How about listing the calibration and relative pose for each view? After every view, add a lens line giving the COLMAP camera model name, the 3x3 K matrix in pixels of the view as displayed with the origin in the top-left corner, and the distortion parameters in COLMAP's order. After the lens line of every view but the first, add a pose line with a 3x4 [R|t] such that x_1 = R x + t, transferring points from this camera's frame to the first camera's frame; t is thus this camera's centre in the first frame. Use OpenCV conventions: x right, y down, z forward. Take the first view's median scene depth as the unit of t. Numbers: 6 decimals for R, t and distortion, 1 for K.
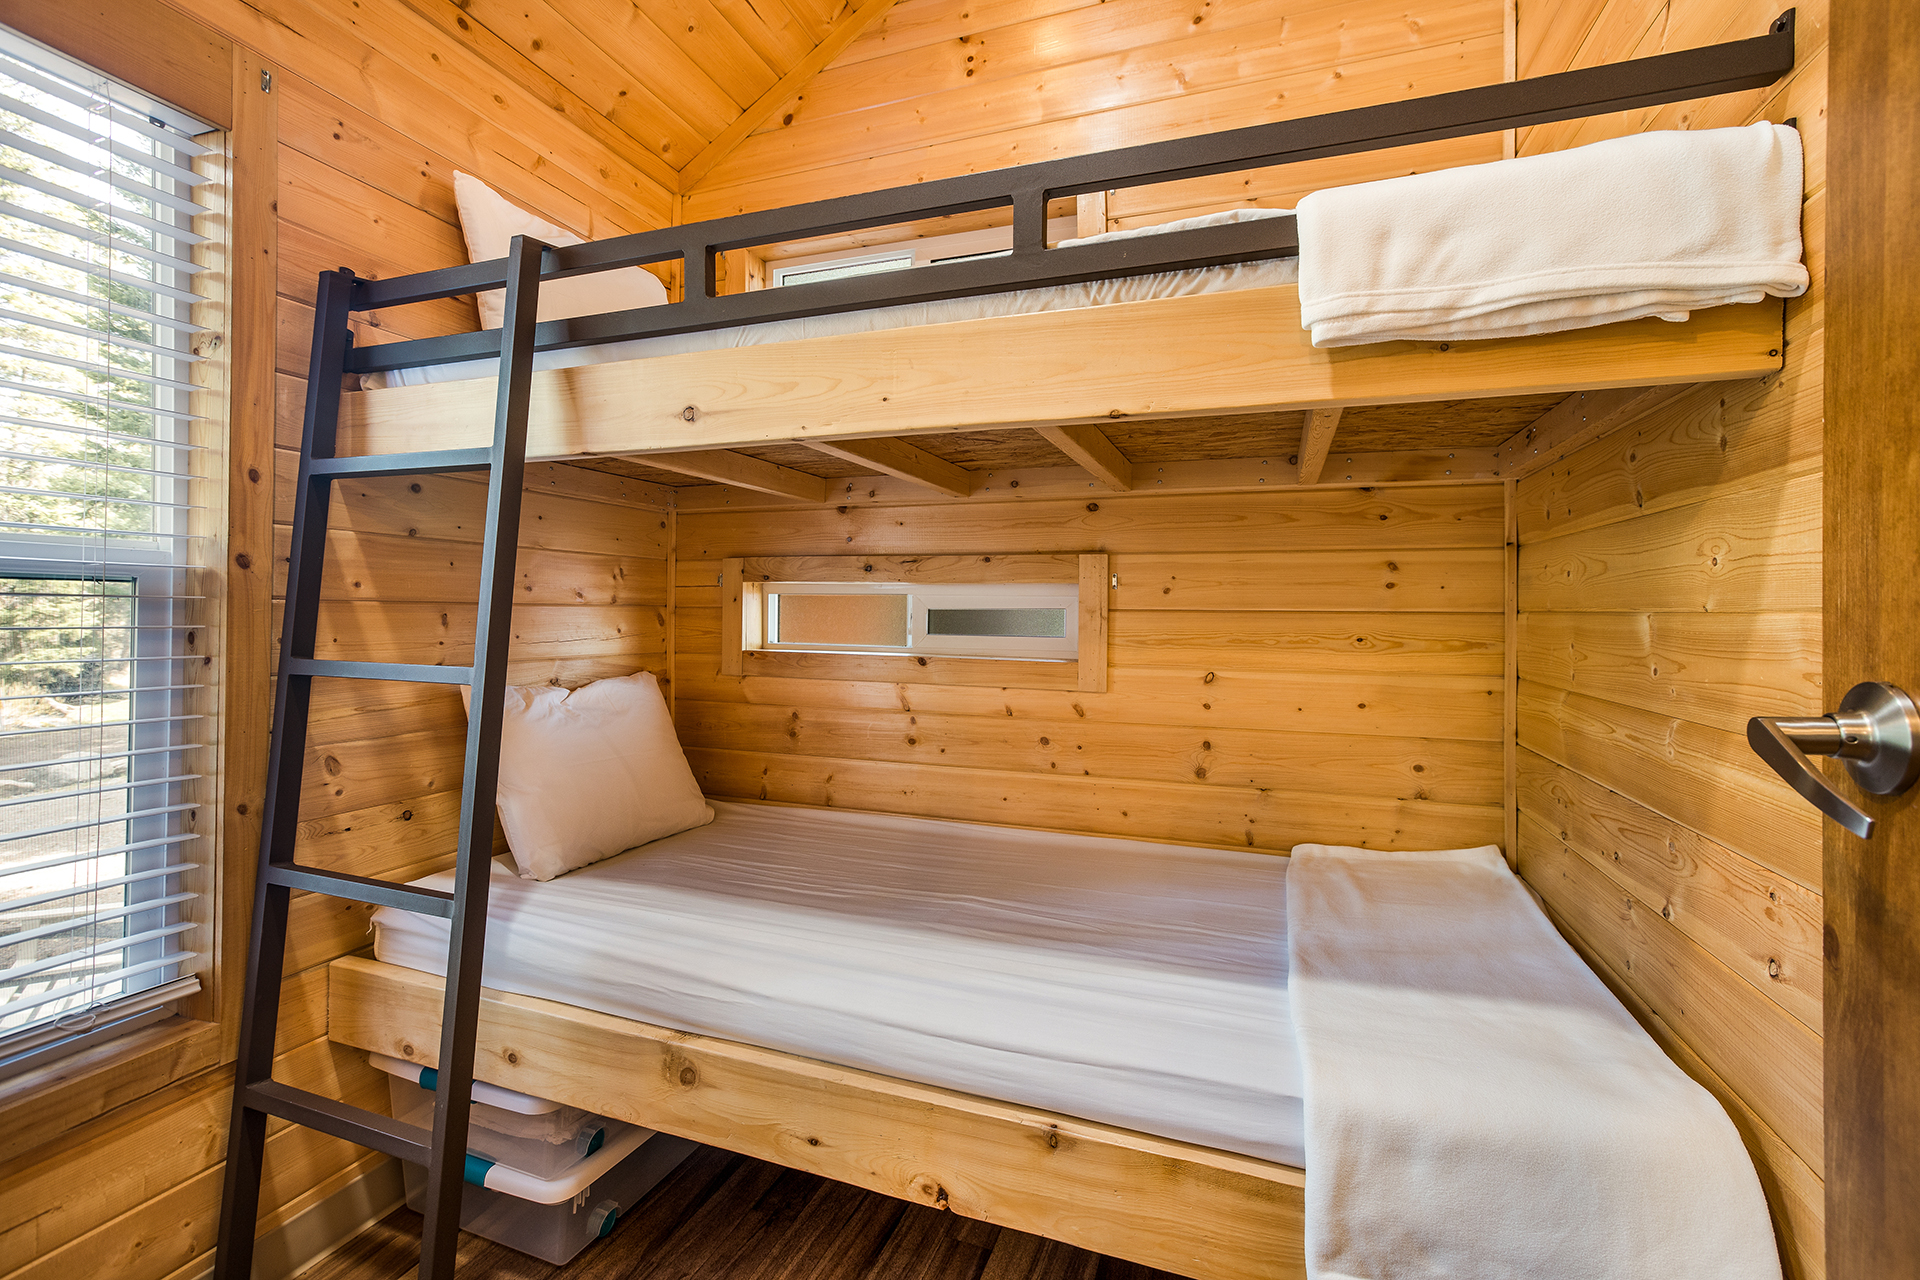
lens RADIAL K [[864.8, 0, 962.0], [0, 864.8, 589.0], [0, 0, 1]] dist [-0.060400, 0.052359]
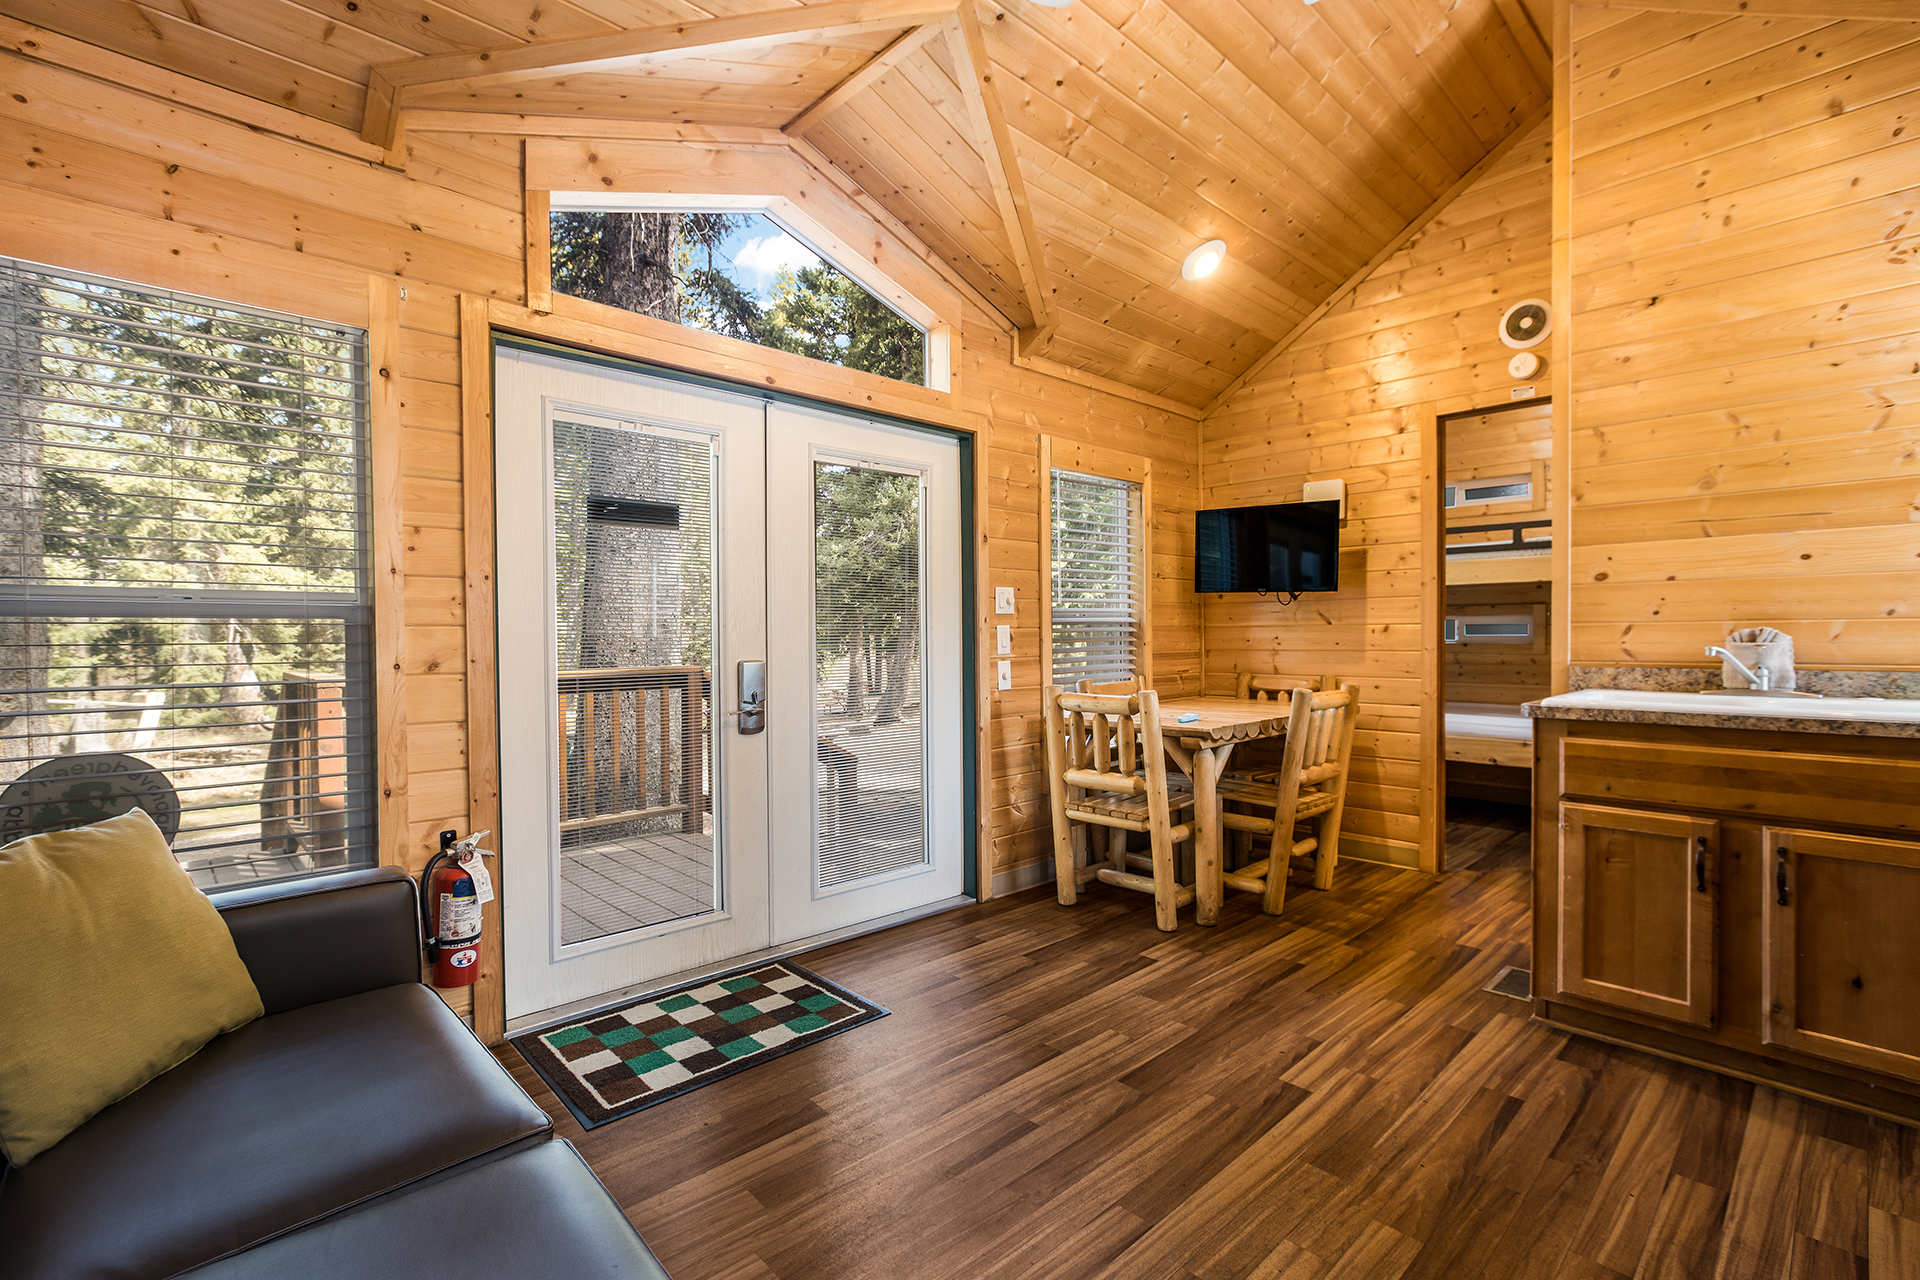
lens RADIAL K [[876.1, 0, 952.3], [0, 876.1, 645.2], [0, 0, 1]] dist [-0.029722, 0.014886]
pose [[0.892352, -0.010721, -0.451212, -0.305869], [0.029729, 0.998943, 0.035060, -0.069323], [0.450360, -0.044700, 0.891728, -2.595115]]
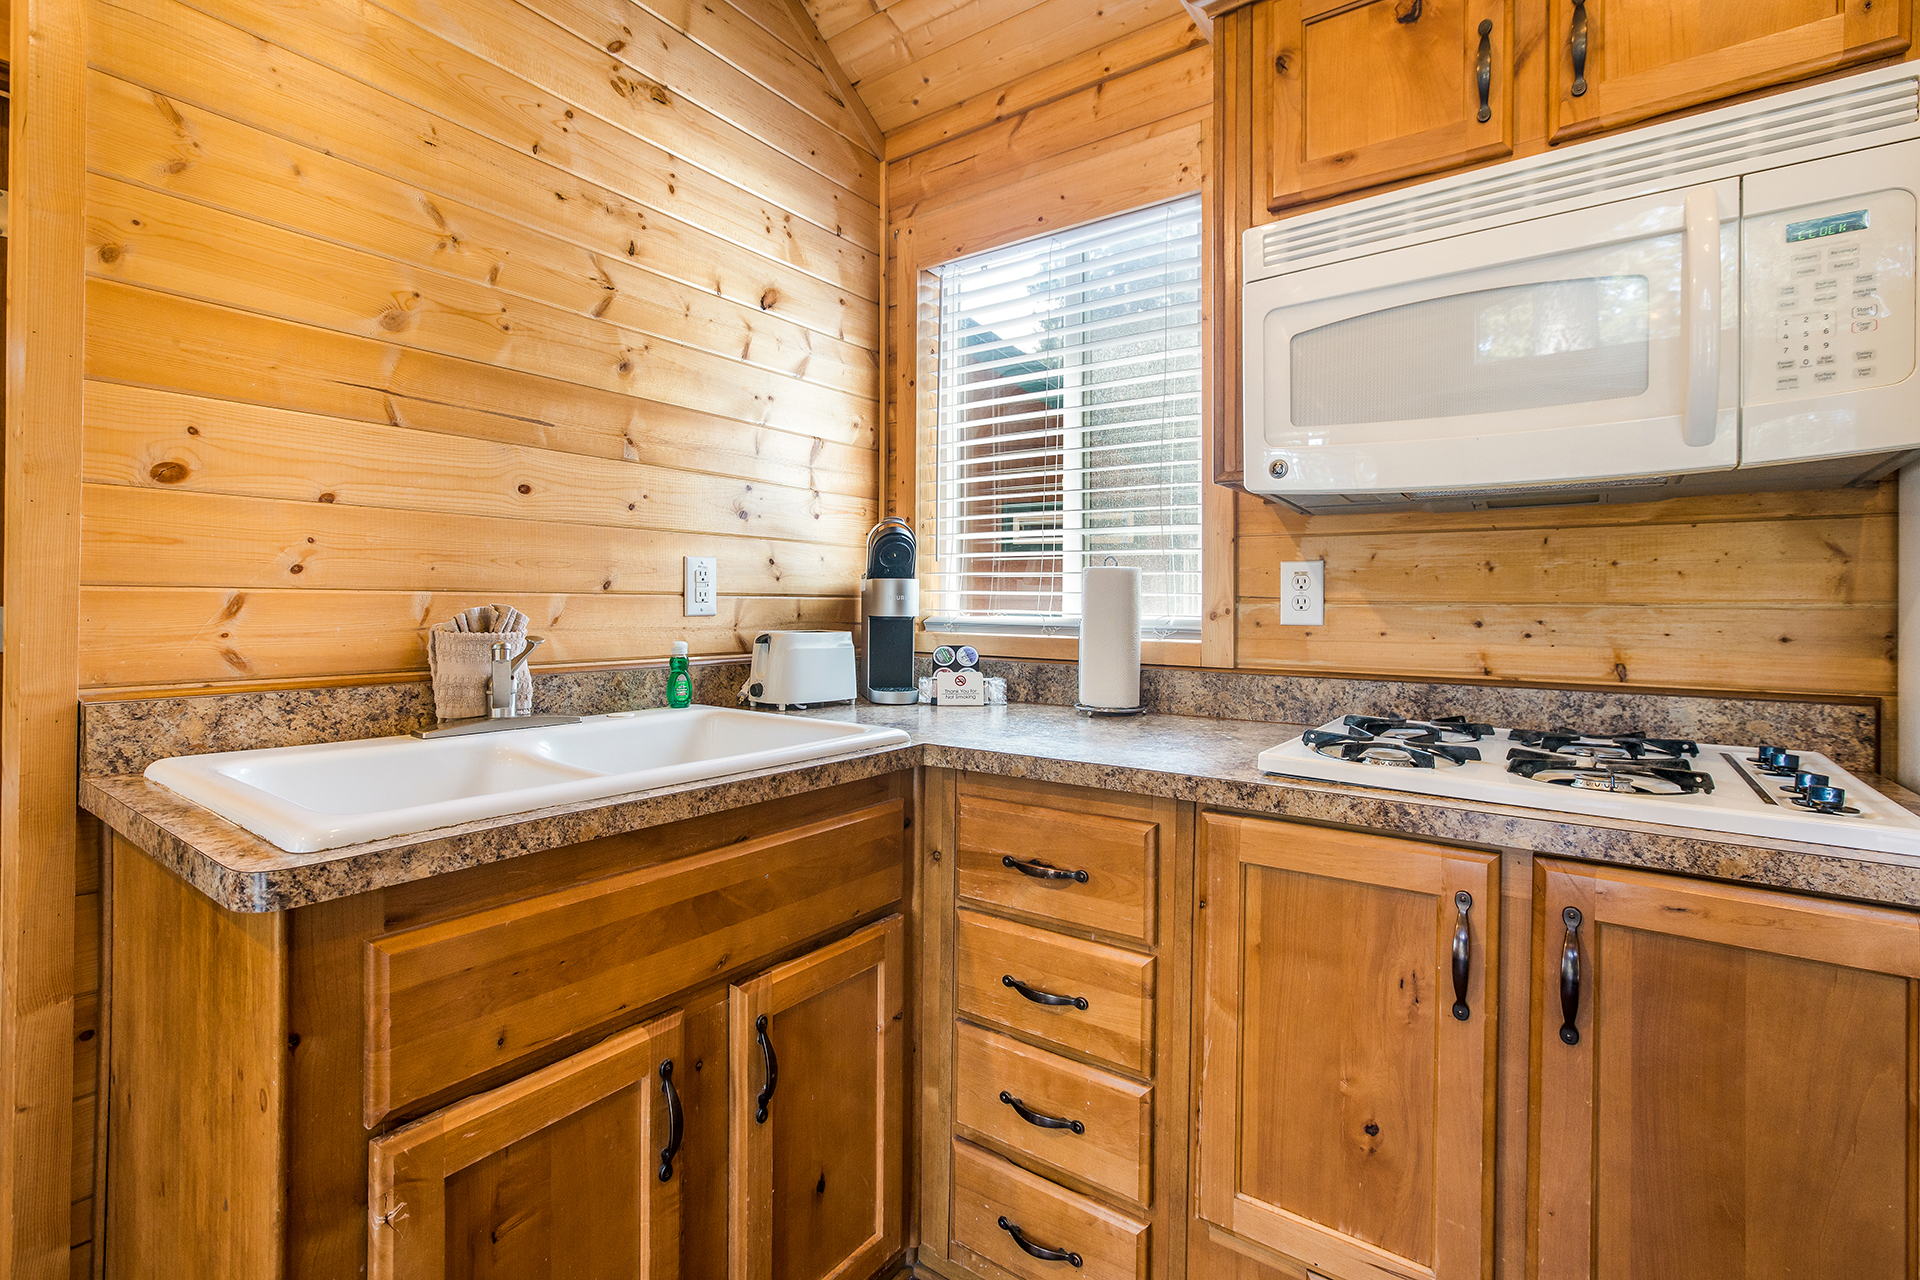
lens RADIAL K [[870.9, 0, 950.1], [0, 870.9, 605.4], [0, 0, 1]] dist [-0.041565, 0.020344]
pose [[0.289525, -0.005411, 0.957155, -0.394435], [-0.033362, 0.999319, 0.015741, -0.034244], [-0.956589, -0.036490, 0.289147, -1.337230]]
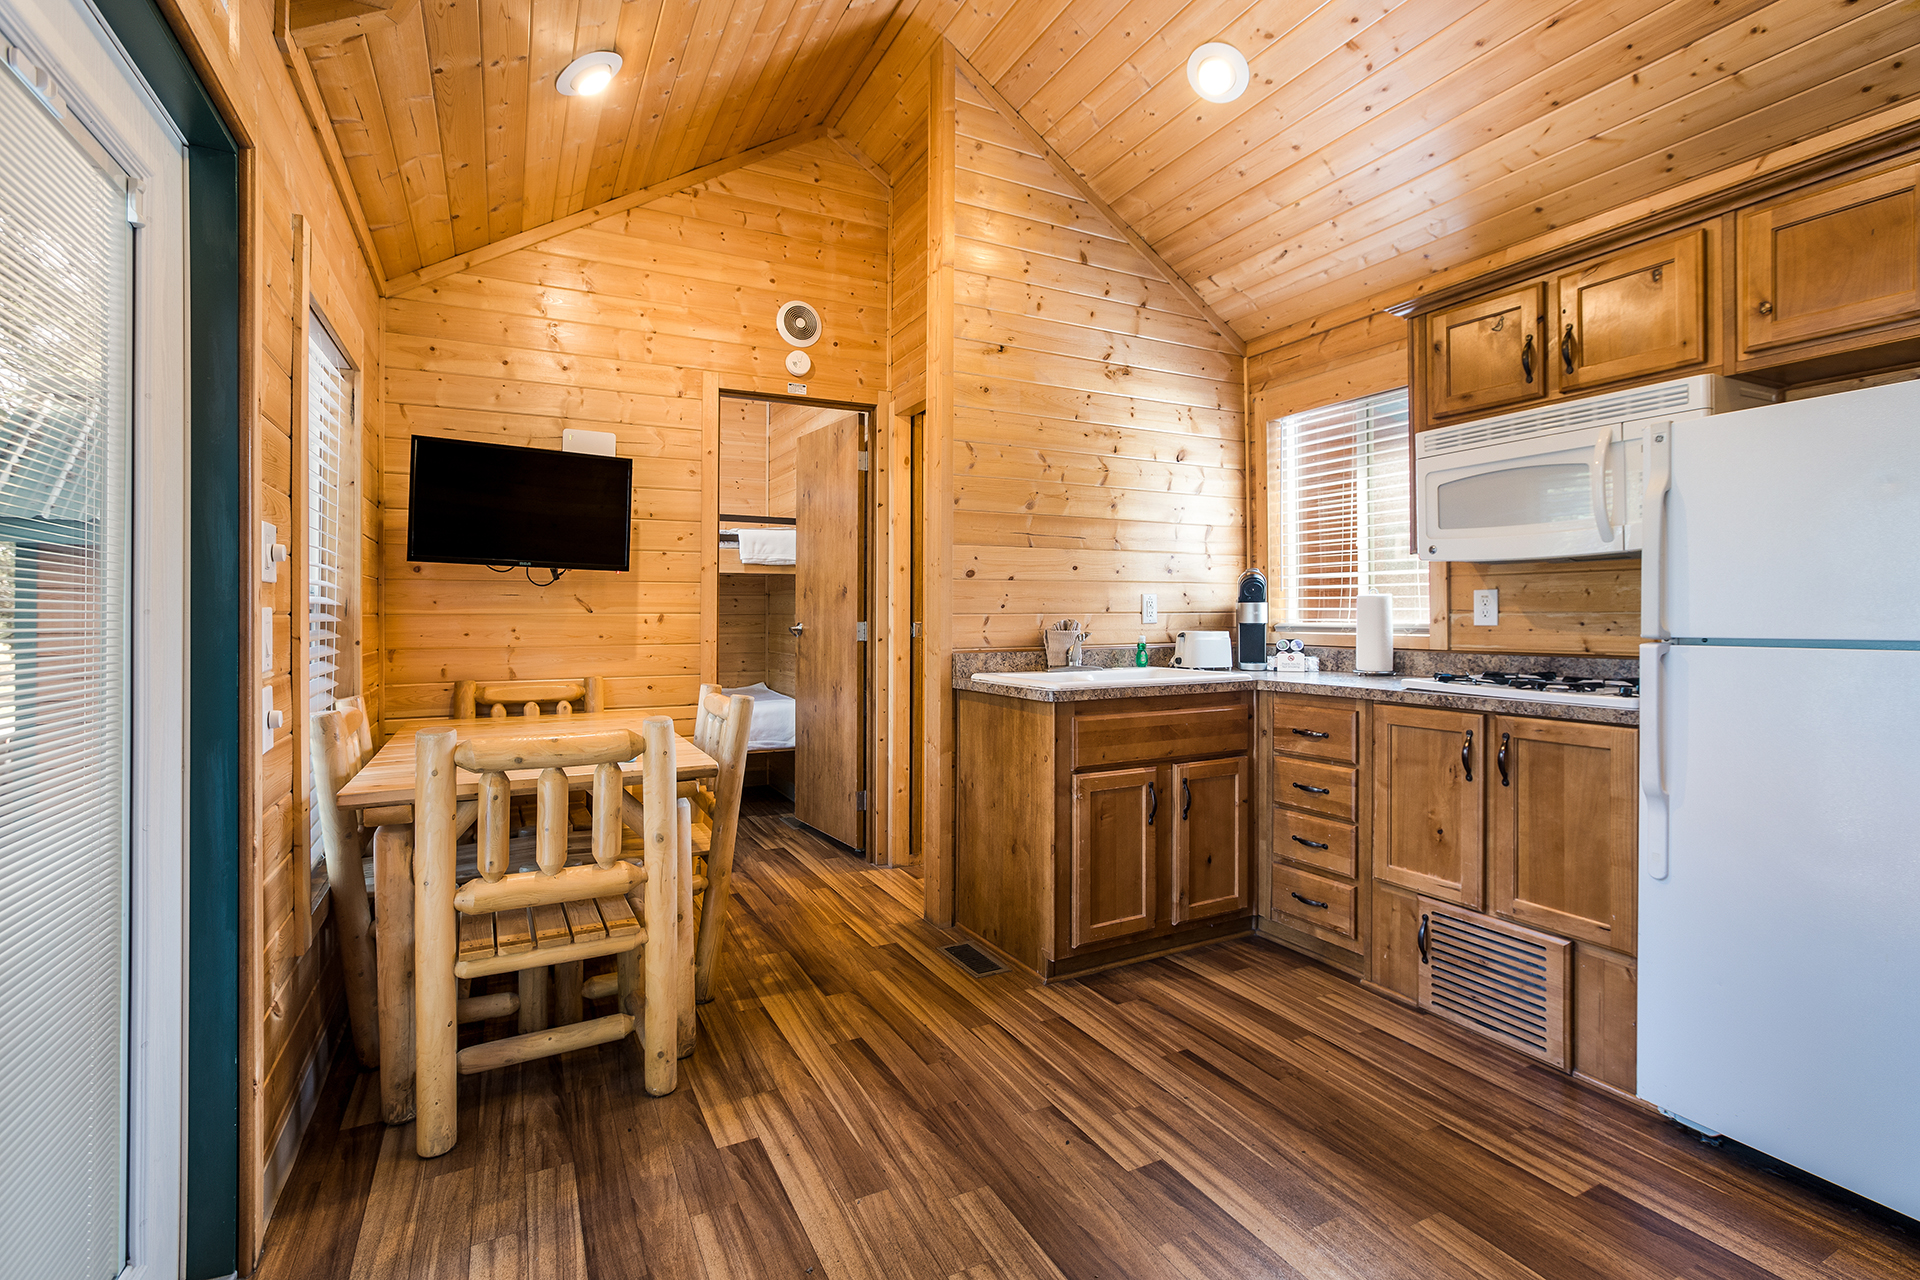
lens RADIAL K [[854.1, 0, 955.3], [0, 854.1, 615.7], [0, 0, 1]] dist [-0.038656, 0.022184]
pose [[0.681839, -0.010657, 0.731424, -1.306370], [-0.011033, 0.999630, 0.024850, -0.059951], [-0.731419, -0.025014, 0.681470, -1.806893]]
